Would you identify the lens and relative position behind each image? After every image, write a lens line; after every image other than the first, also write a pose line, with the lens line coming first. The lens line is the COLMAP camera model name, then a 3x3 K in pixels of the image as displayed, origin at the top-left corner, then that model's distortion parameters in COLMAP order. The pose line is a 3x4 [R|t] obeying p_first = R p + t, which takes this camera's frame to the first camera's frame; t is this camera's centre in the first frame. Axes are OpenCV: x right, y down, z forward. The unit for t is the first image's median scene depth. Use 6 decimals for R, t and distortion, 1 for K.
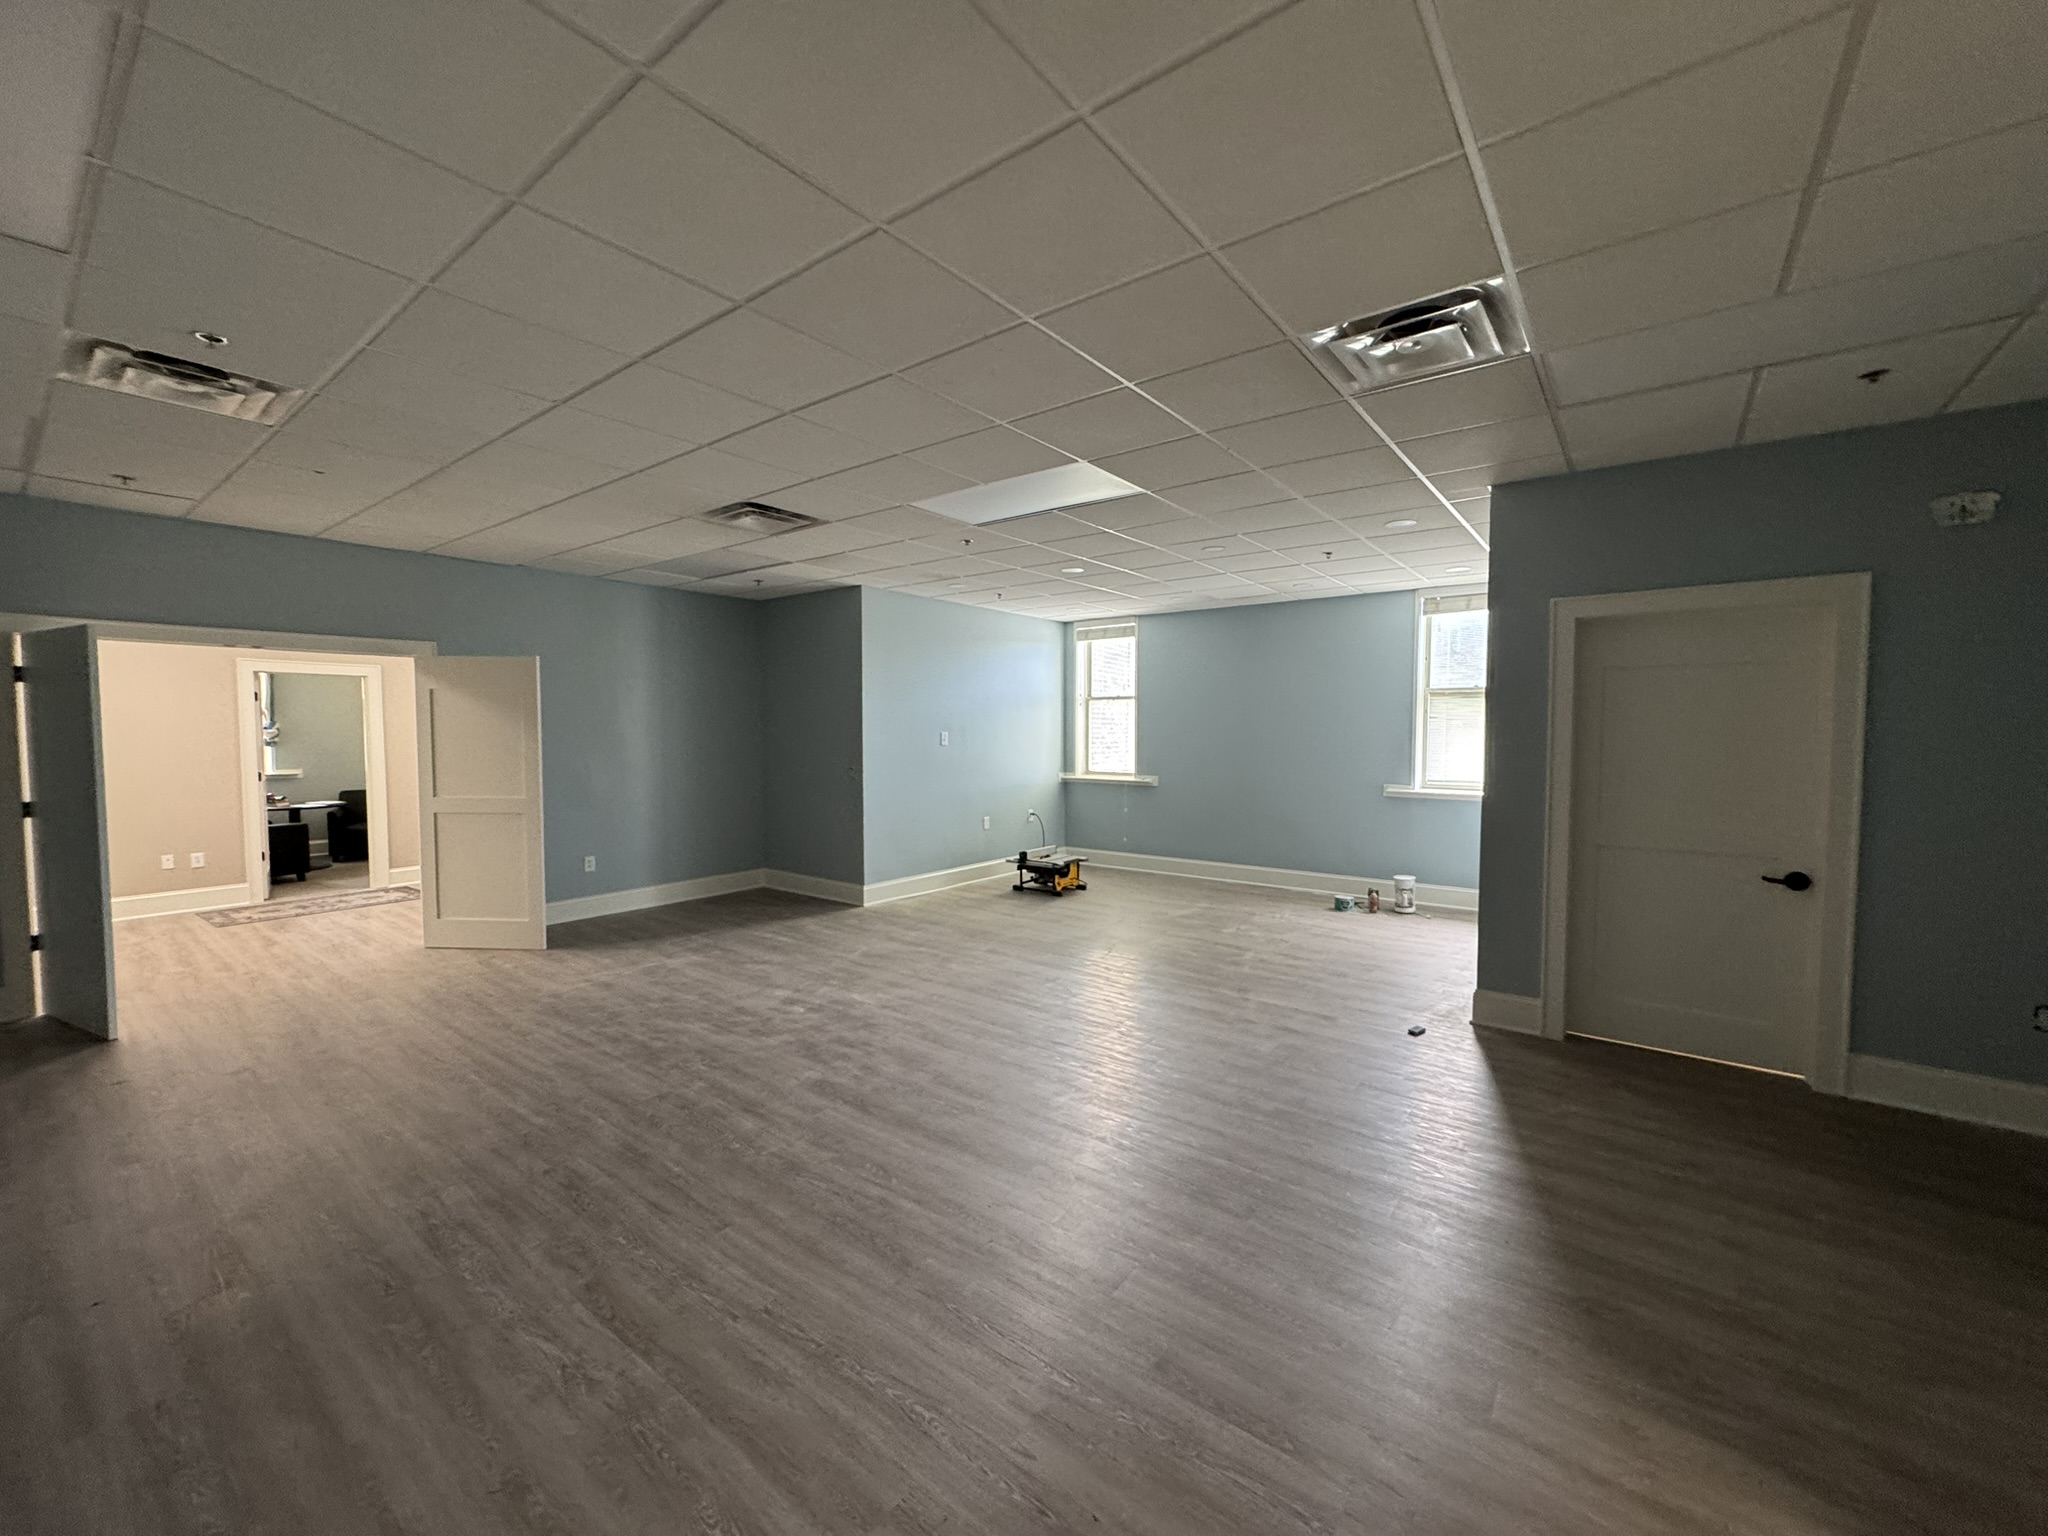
lens RADIAL K [[813.4, 0, 1021.5], [0, 813.4, 770.4], [0, 0, 1]] dist [0.000888, 0.000370]
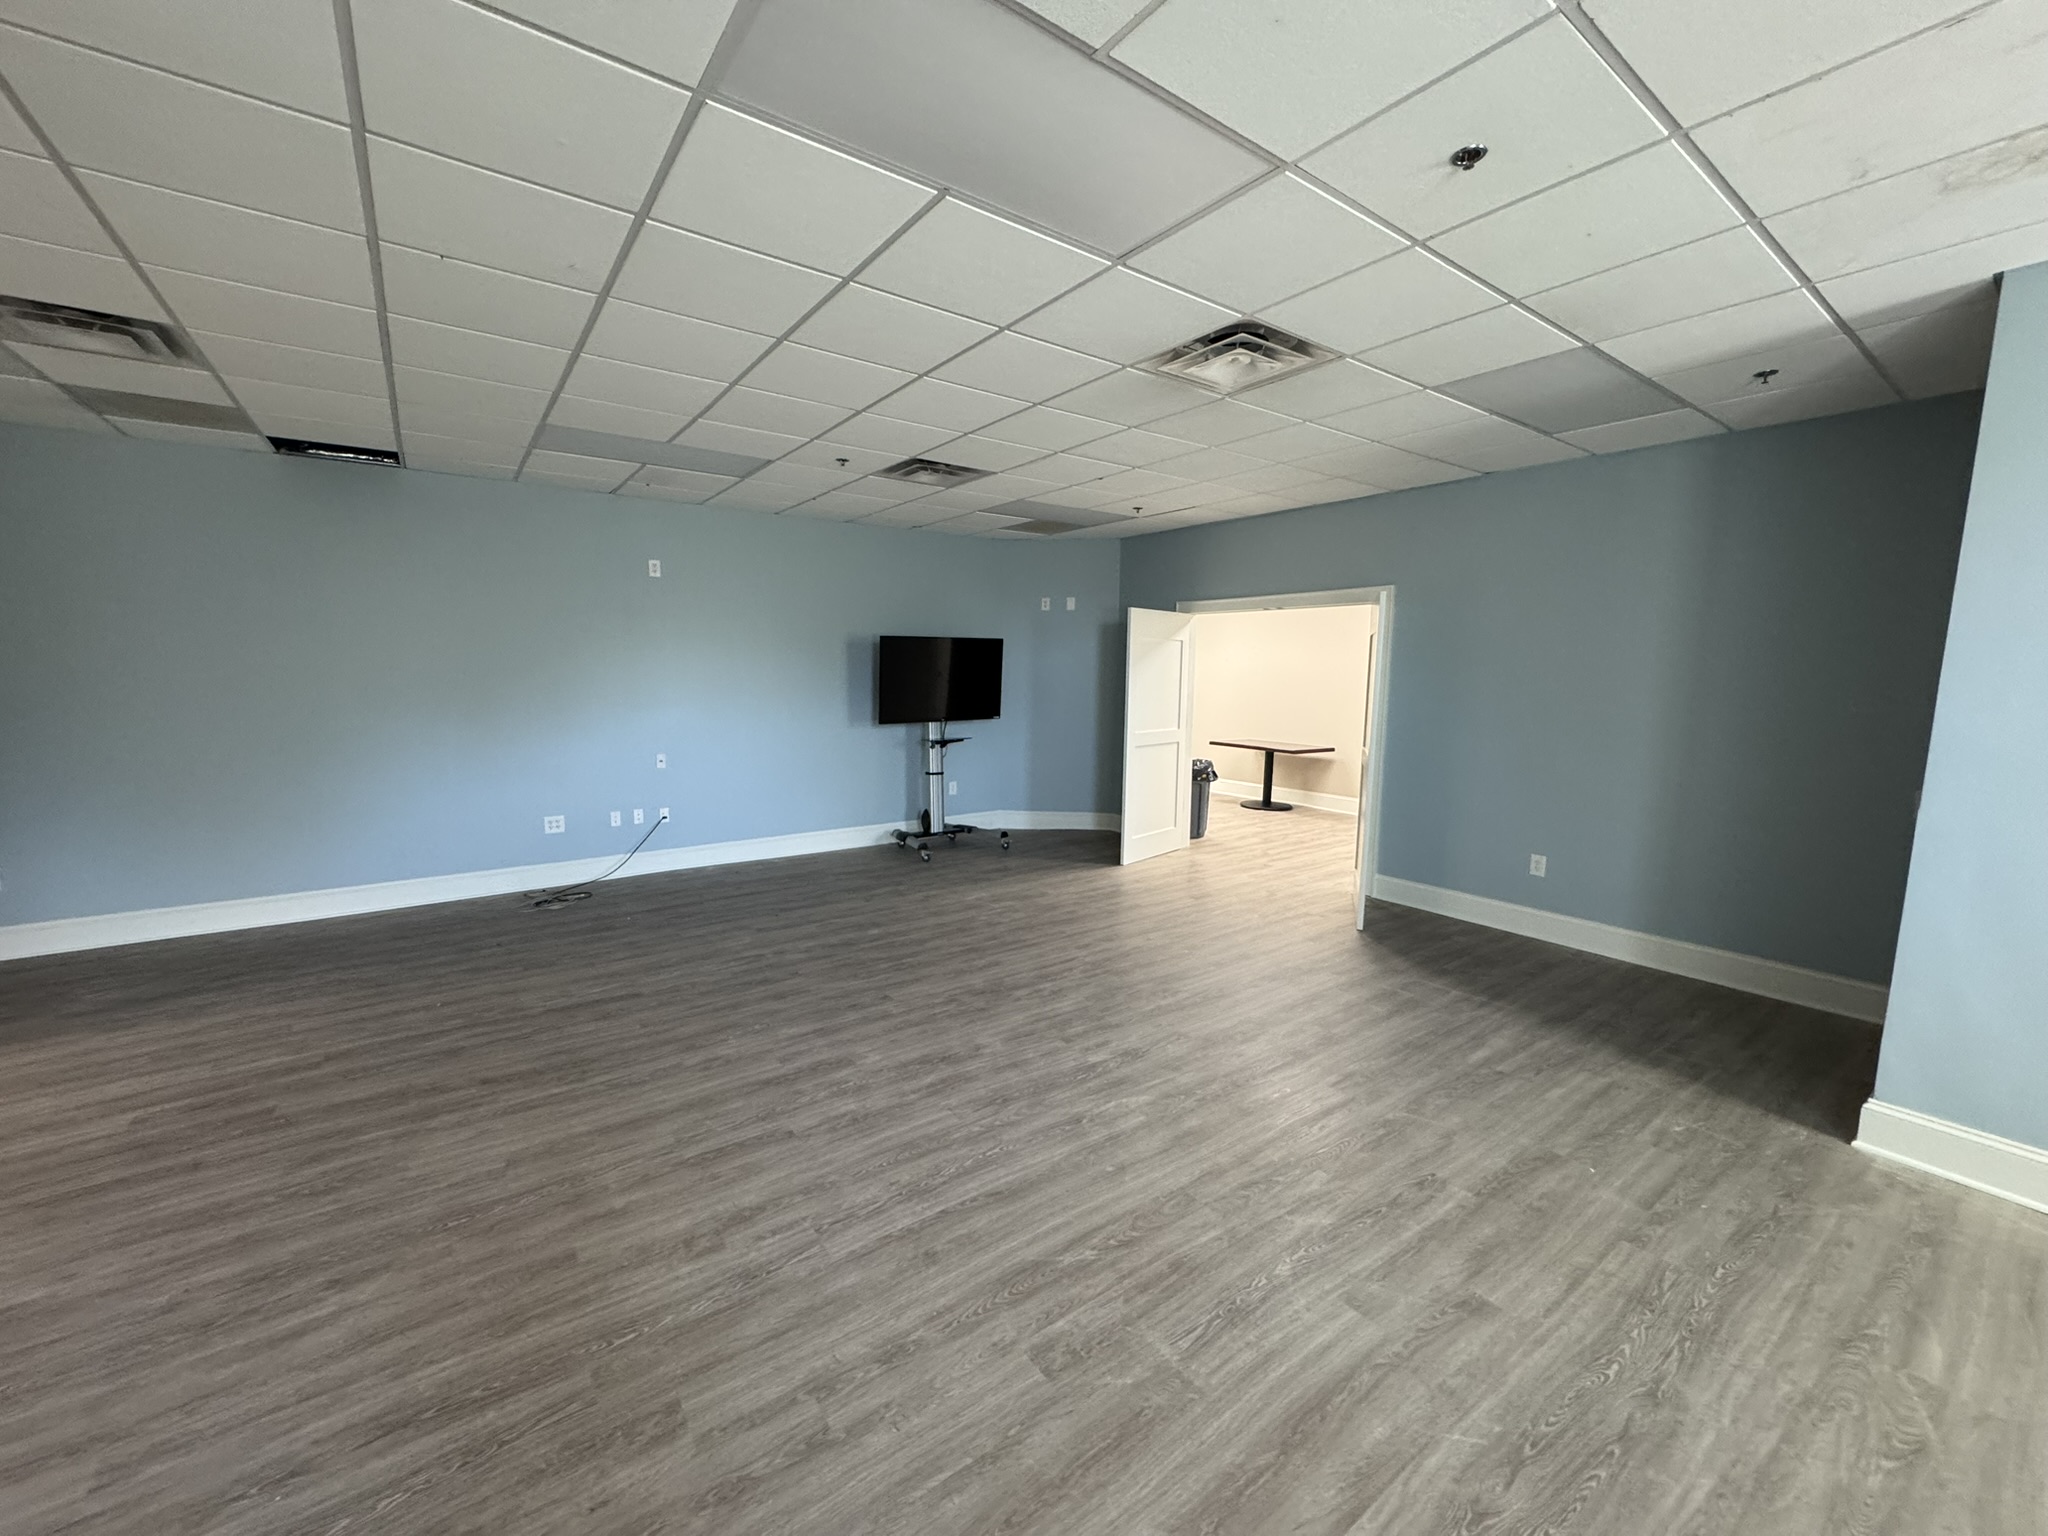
lens RADIAL K [[813.4, 0, 1022.7], [0, 813.4, 770.6], [0, 0, 1]] dist [0.000888, 0.000370]
pose [[-0.289487, 0.124629, -0.949034, 0.488113], [-0.046721, 0.988466, 0.144059, -0.084938], [0.956041, 0.086043, -0.280325, 1.284700]]
